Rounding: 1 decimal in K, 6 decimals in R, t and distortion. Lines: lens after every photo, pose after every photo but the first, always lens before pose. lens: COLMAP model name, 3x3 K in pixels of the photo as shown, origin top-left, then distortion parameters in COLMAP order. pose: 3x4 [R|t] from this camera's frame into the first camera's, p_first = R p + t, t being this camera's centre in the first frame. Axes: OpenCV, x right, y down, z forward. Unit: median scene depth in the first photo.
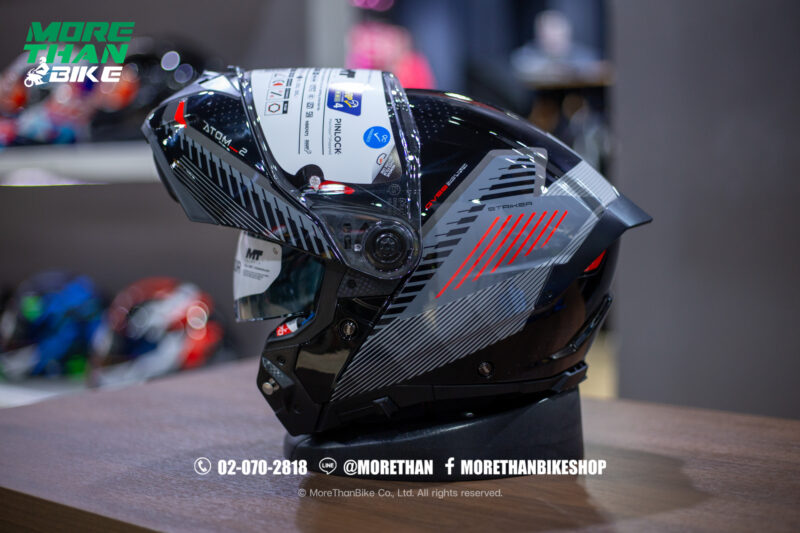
lens RADIAL K [[1138.4, 0, 400.0], [0, 1138.4, 266.5], [0, 0, 1]] dist [-0.031258, -0.005392]
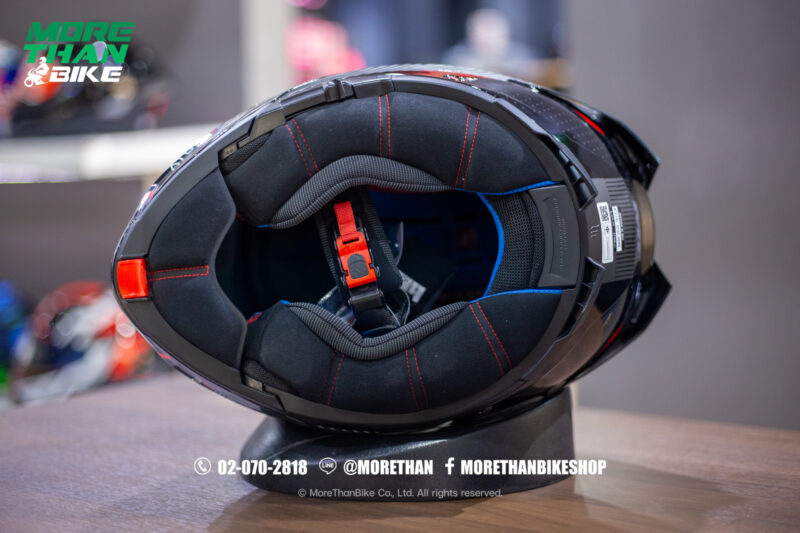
lens RADIAL K [[1164.0, 0, 400.0], [0, 1164.0, 266.5], [0, 0, 1]] dist [-0.033129, -0.075548]
pose [[0.998315, -0.003365, 0.057925, -0.033262], [0.003583, 0.999987, -0.003653, 0.006512], [-0.057912, 0.003855, 0.998314, 0.115079]]
